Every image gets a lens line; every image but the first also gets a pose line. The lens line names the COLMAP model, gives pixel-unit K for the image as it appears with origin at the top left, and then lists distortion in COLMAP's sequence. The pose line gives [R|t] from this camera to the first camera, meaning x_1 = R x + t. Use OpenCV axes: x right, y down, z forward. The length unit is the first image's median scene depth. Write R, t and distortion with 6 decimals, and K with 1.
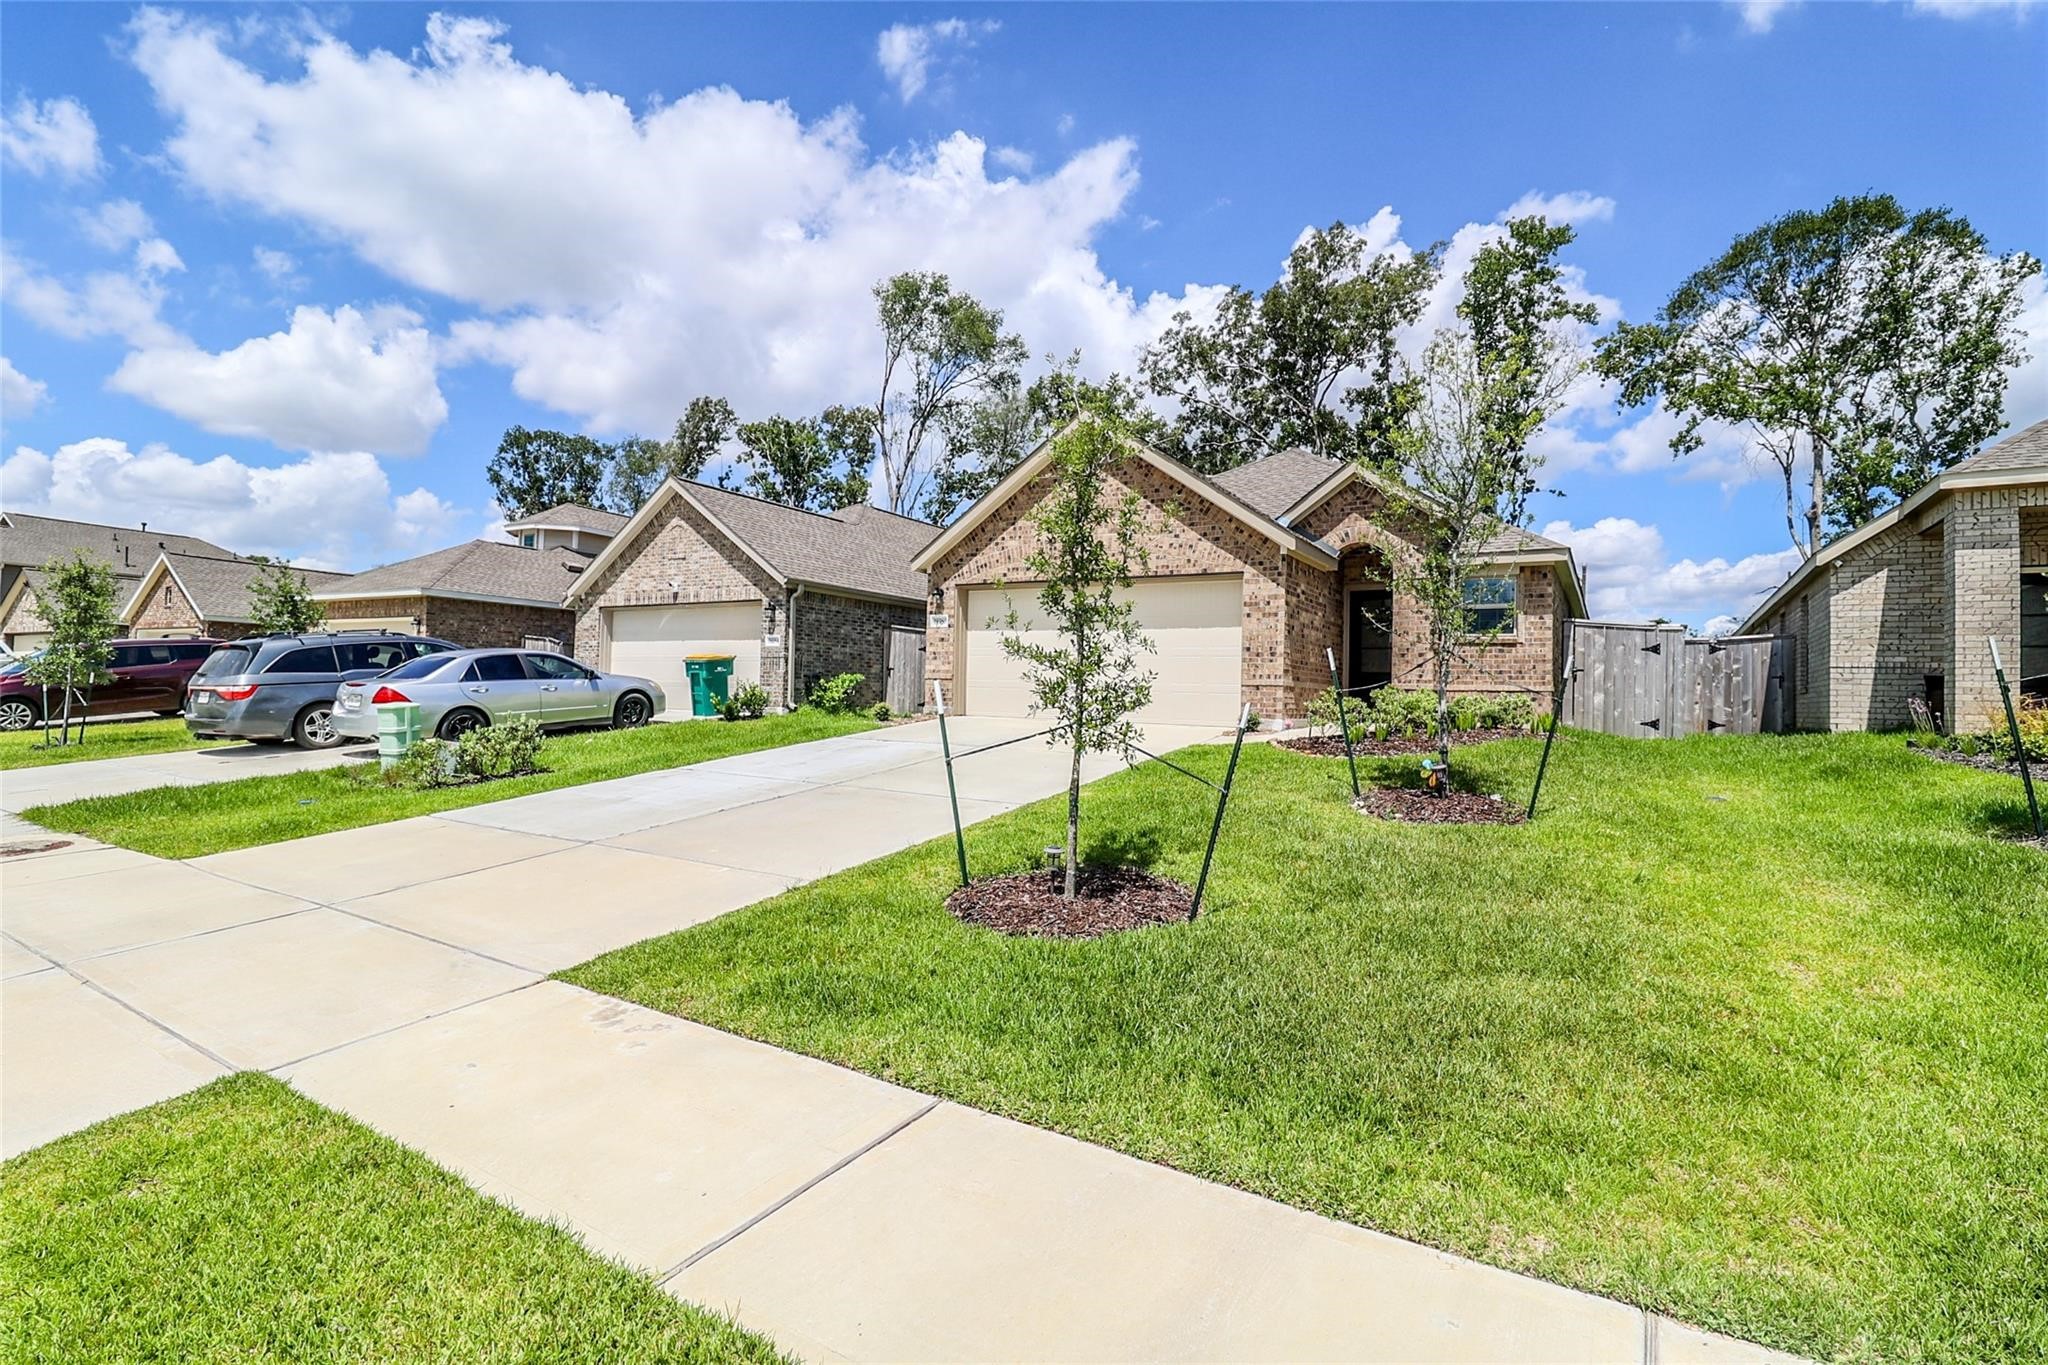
lens RADIAL K [[967.9, 0, 1037.9], [0, 967.9, 680.4], [0, 0, 1]] dist [0.001828, -0.013687]
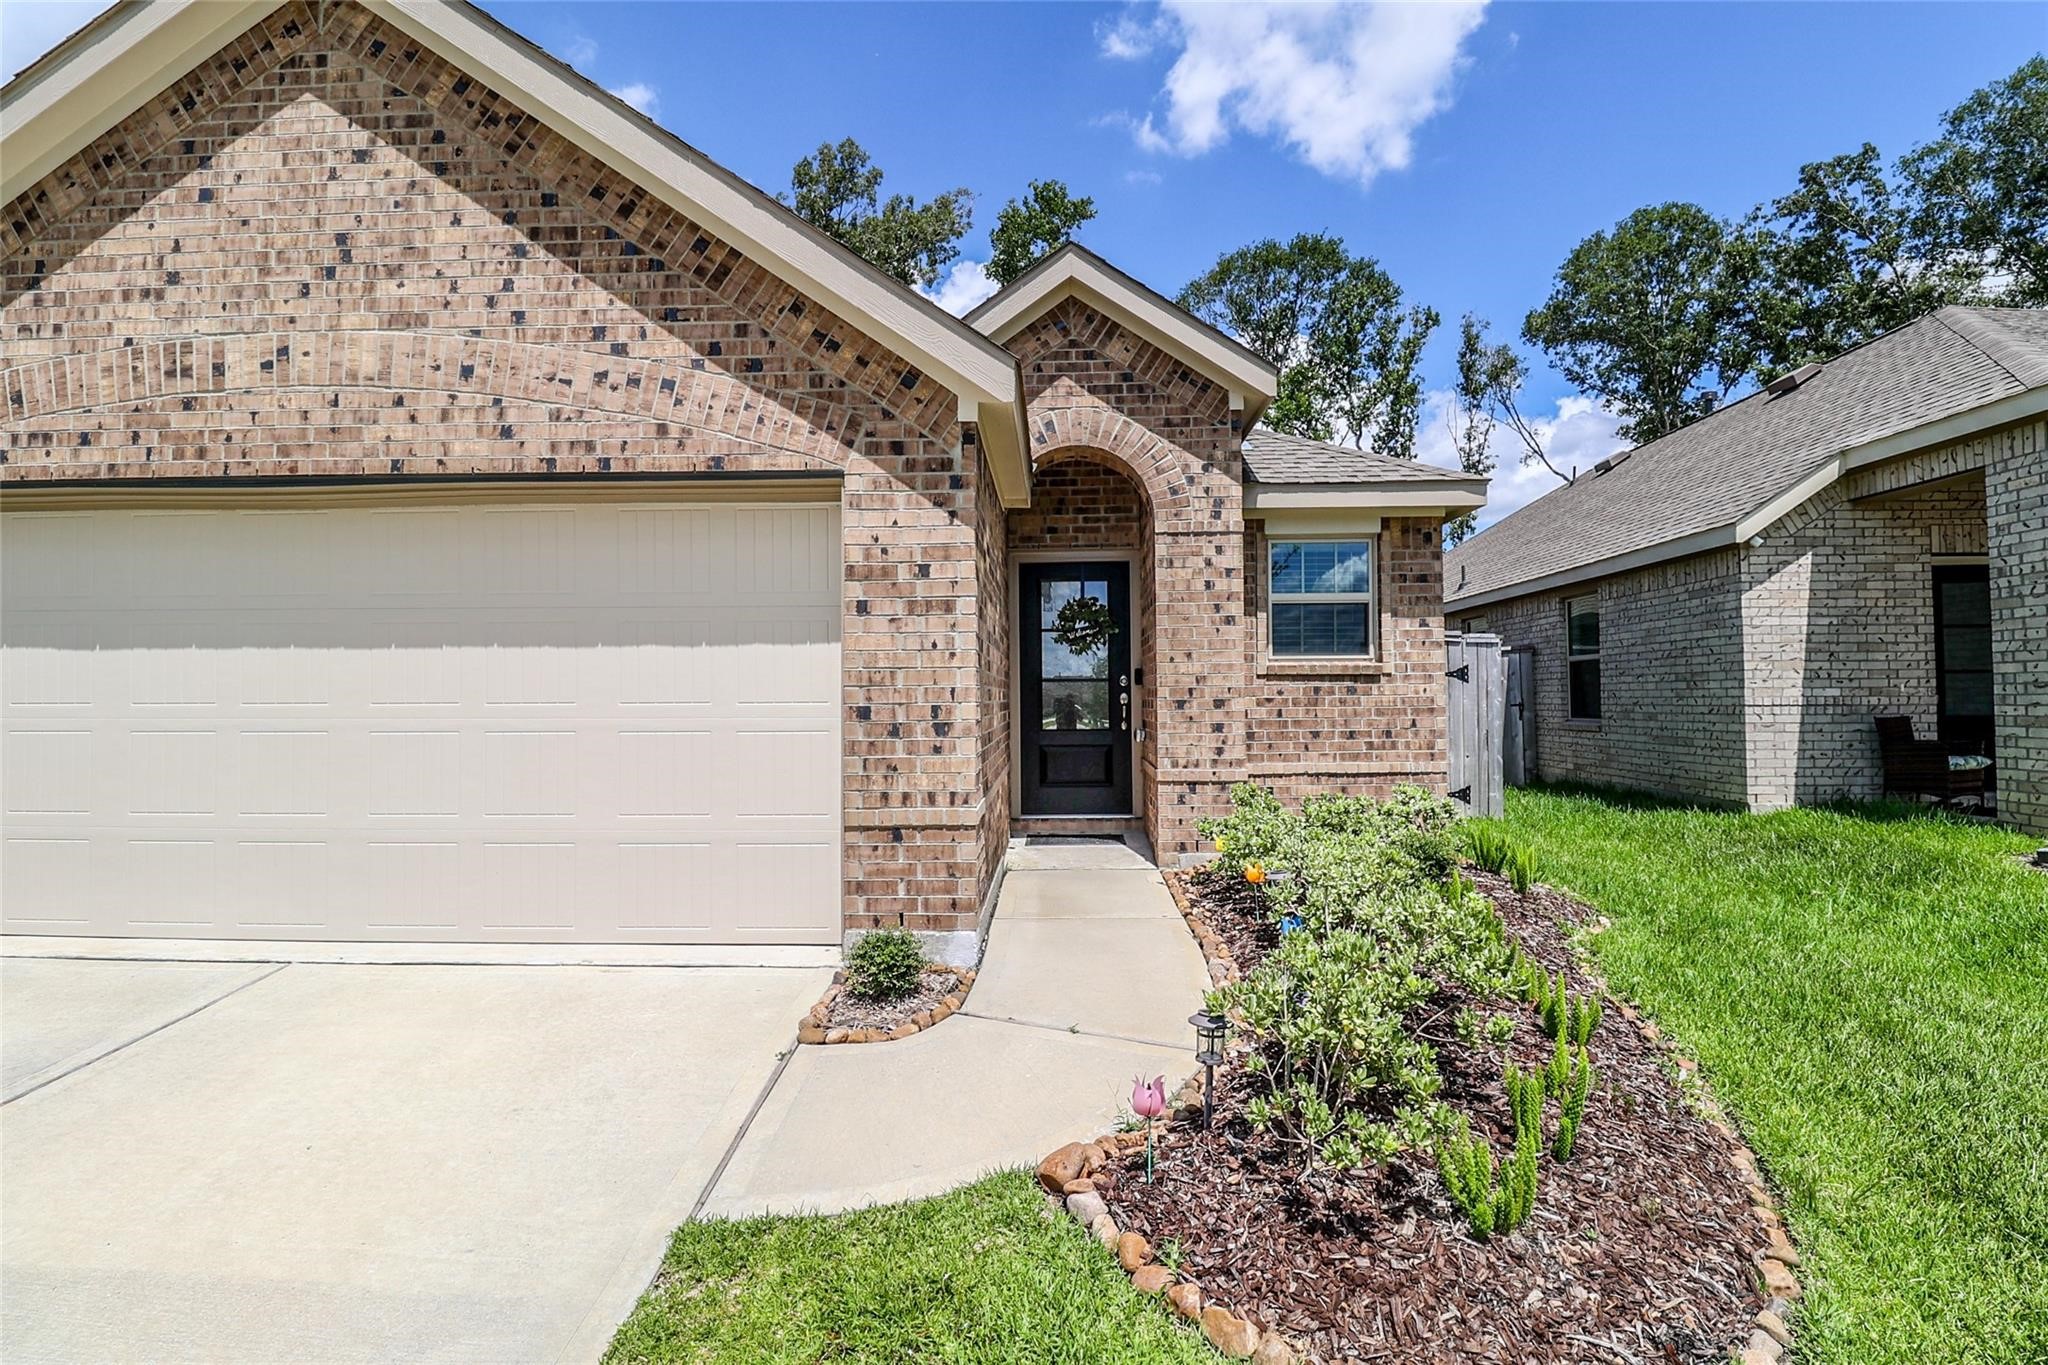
lens RADIAL K [[967.9, 0, 1037.9], [0, 967.9, 680.4], [0, 0, 1]] dist [0.001828, -0.013687]
pose [[0.870265, -0.020163, 0.492171, 0.081468], [0.018652, 0.999794, 0.007979, -0.033129], [-0.492231, 0.002236, 0.870462, 0.512884]]
